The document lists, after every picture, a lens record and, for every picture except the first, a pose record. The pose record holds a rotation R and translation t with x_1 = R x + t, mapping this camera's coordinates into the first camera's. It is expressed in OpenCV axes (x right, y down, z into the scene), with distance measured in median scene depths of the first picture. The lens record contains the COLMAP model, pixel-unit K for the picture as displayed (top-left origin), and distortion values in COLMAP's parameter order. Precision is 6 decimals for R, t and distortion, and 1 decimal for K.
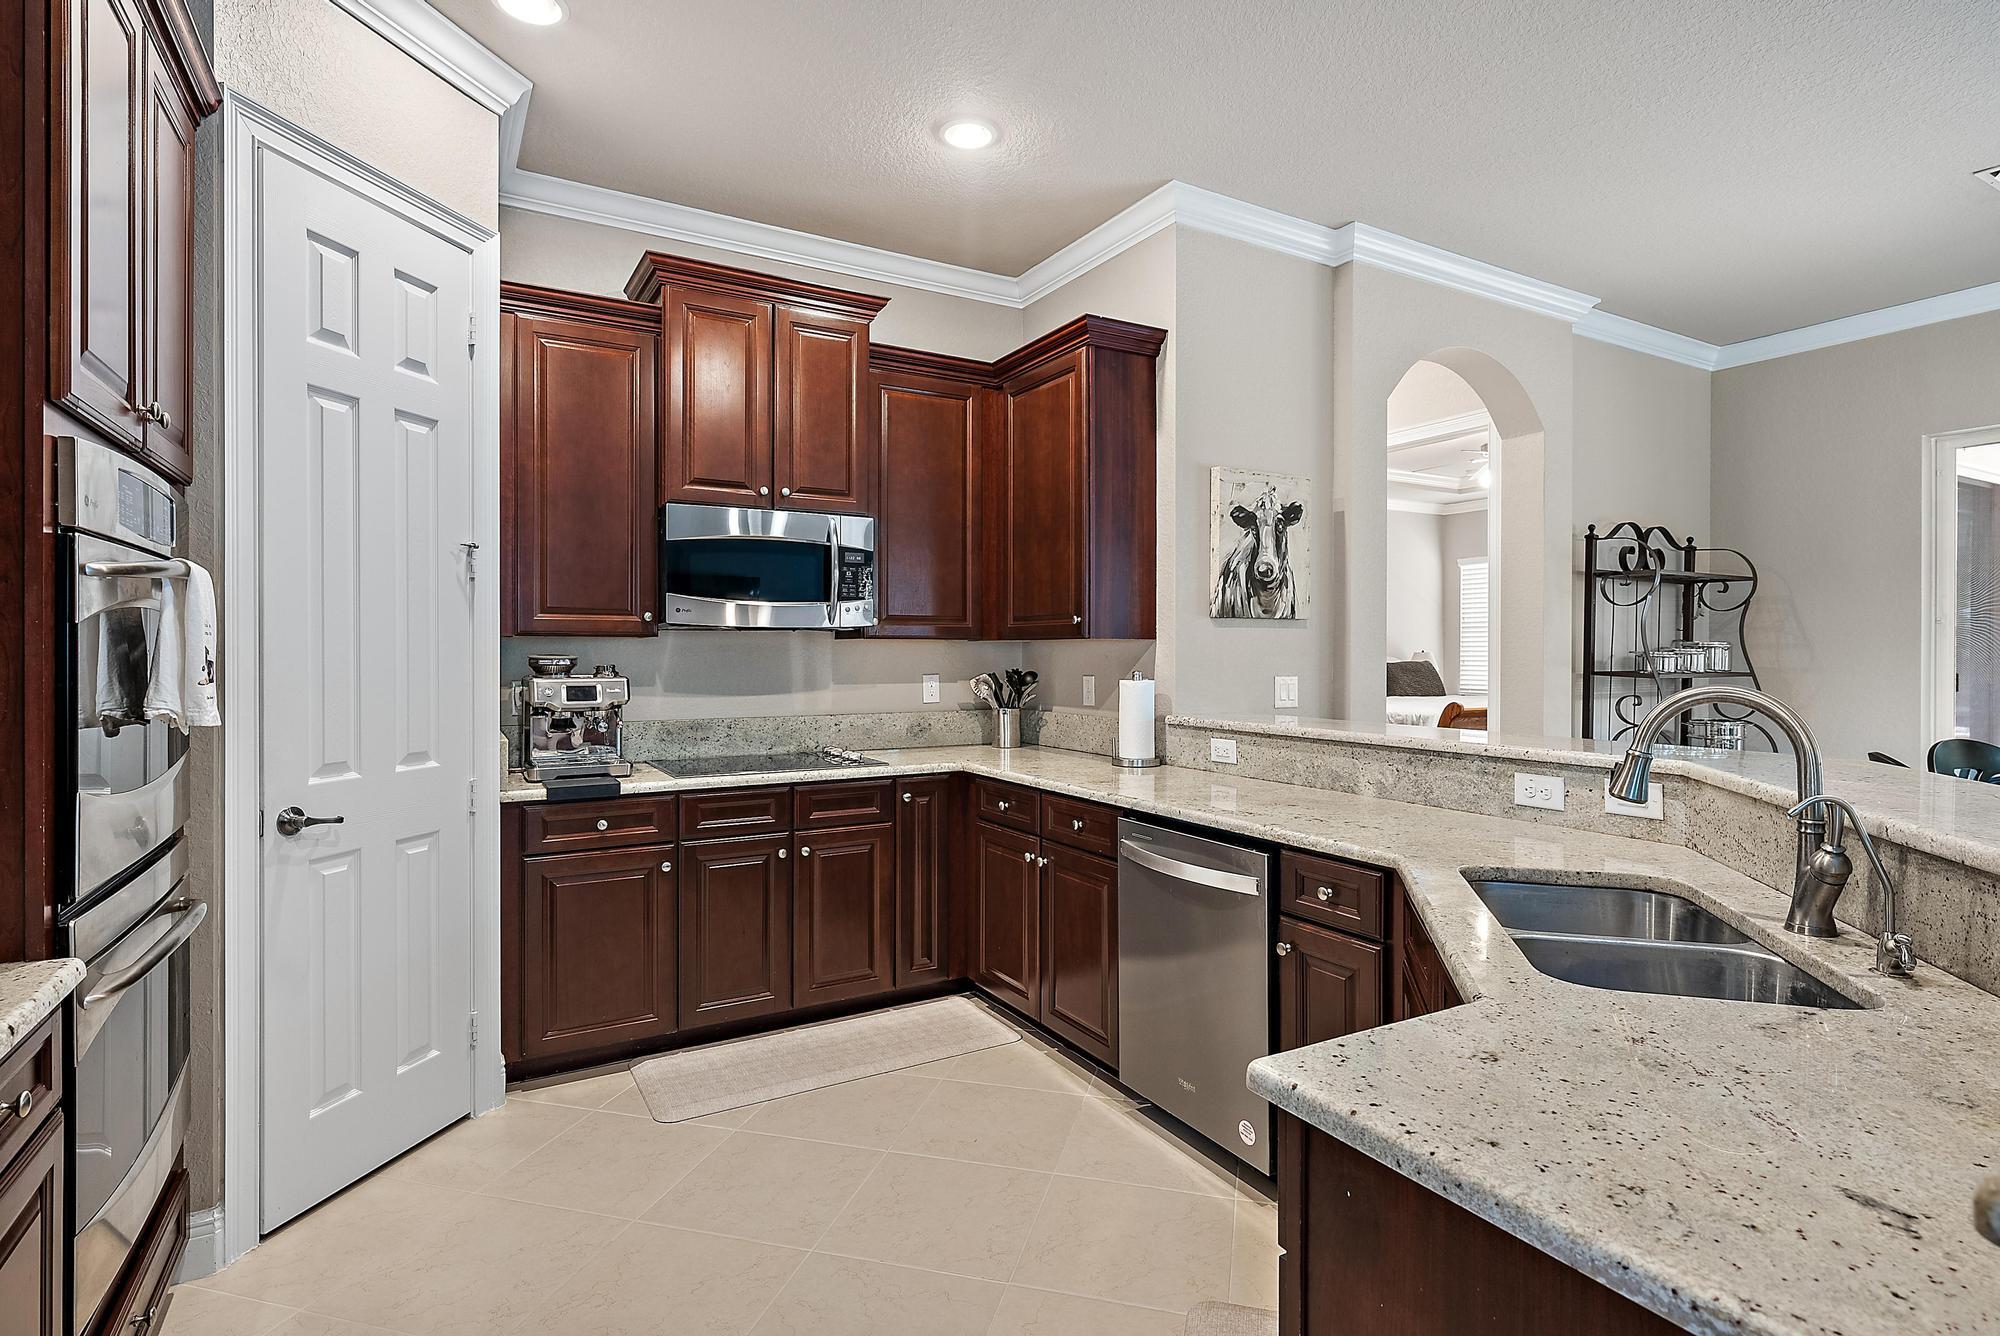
lens RADIAL K [[999.2, 0, 999.7], [0, 999.2, 659.2], [0, 0, 1]] dist [-0.001865, -0.000426]
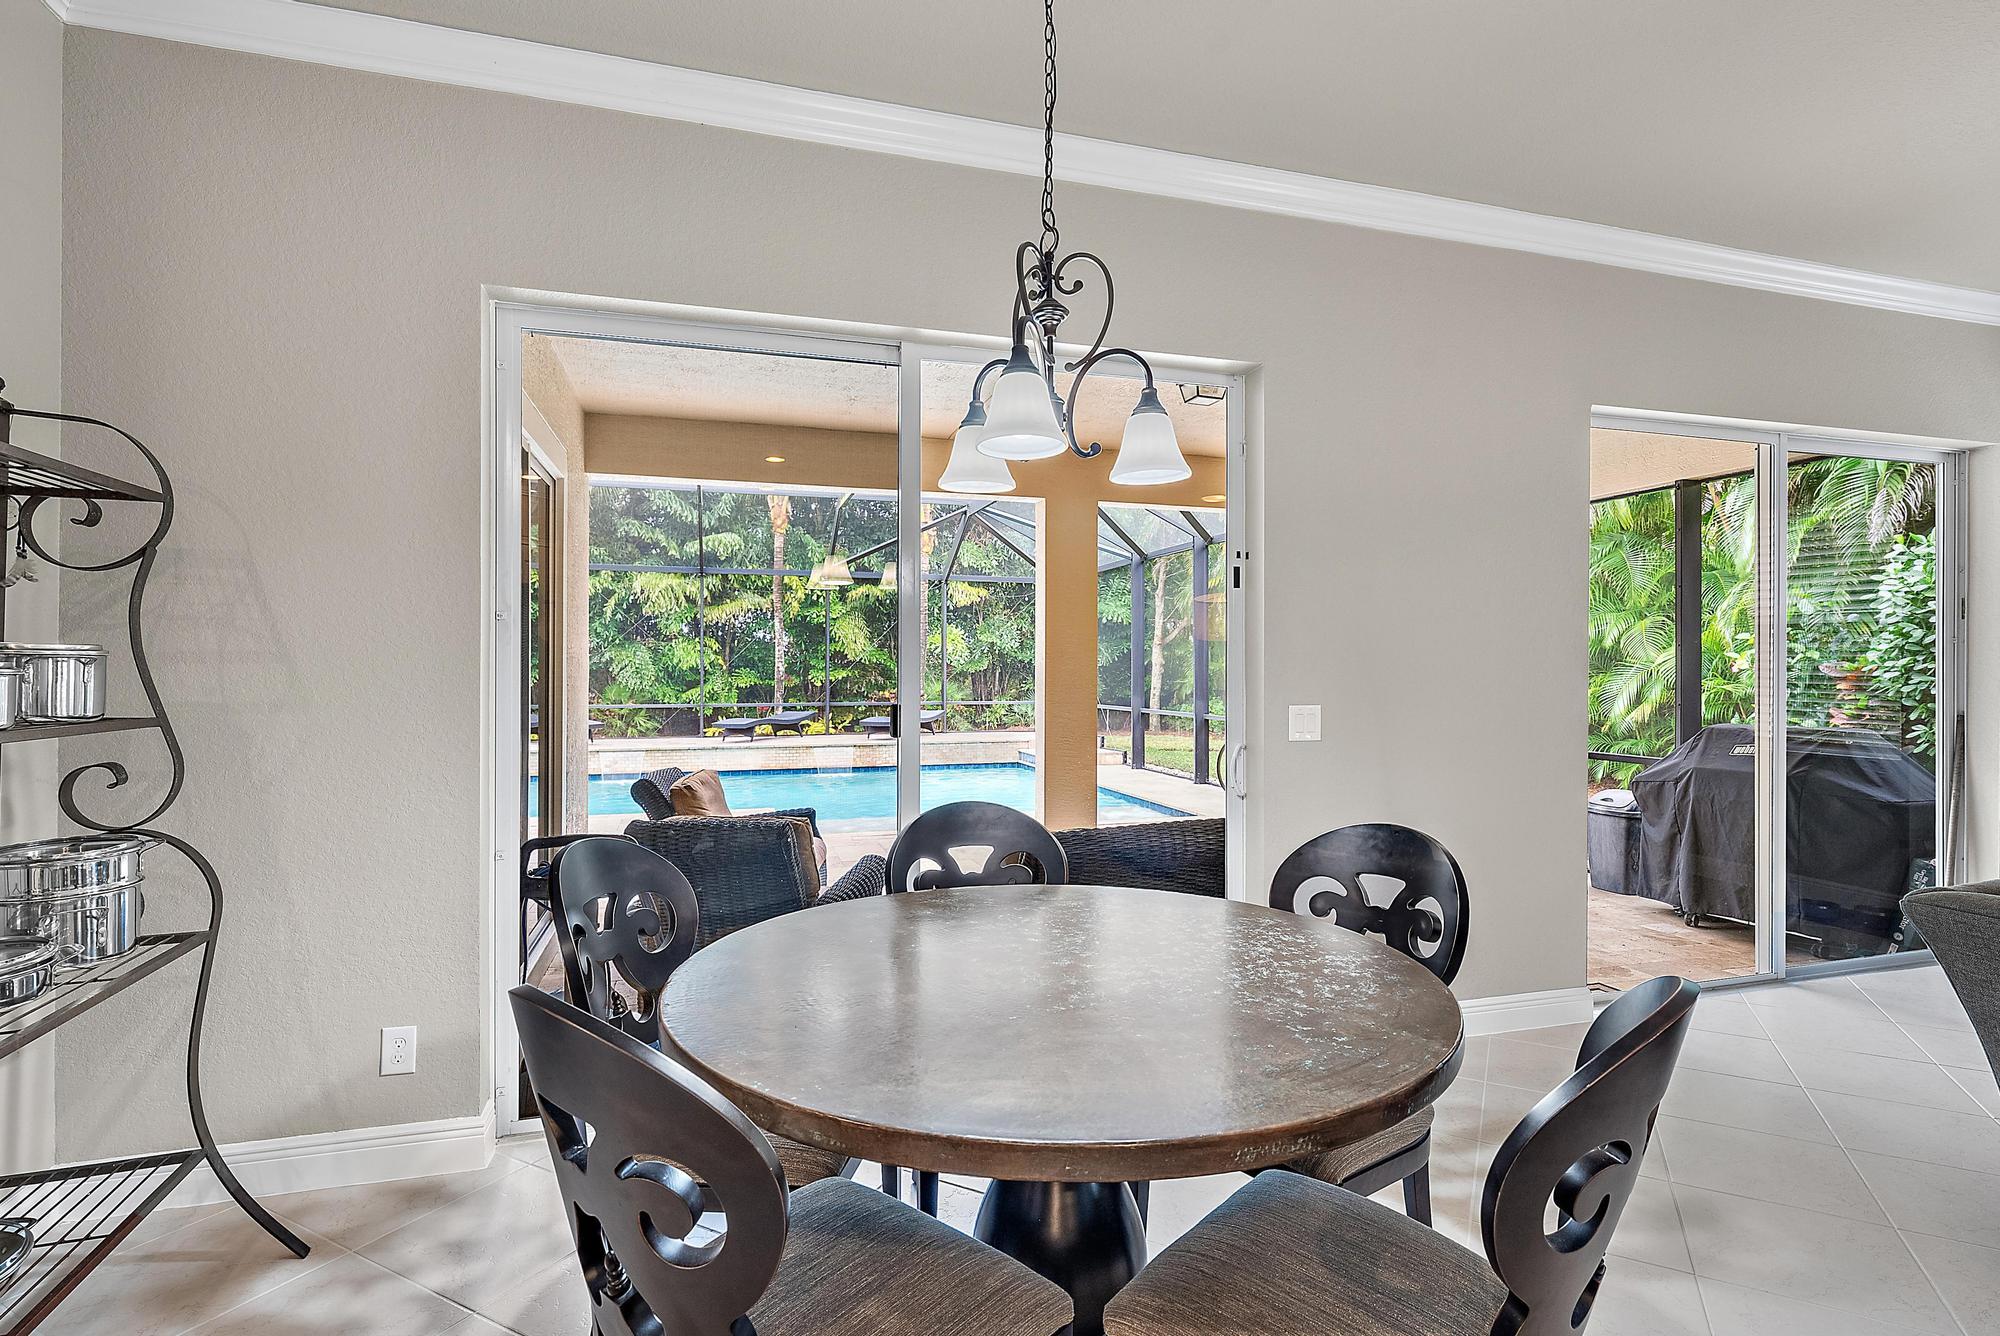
lens RADIAL K [[978.4, 0, 1010.2], [0, 978.4, 664.2], [0, 0, 1]] dist [0.003478, 0.000461]
pose [[0.221874, 0.003169, 0.975070, 0.589917], [0.008012, 0.999955, -0.005073, -0.005985], [-0.975043, 0.008938, 0.221838, 0.766657]]
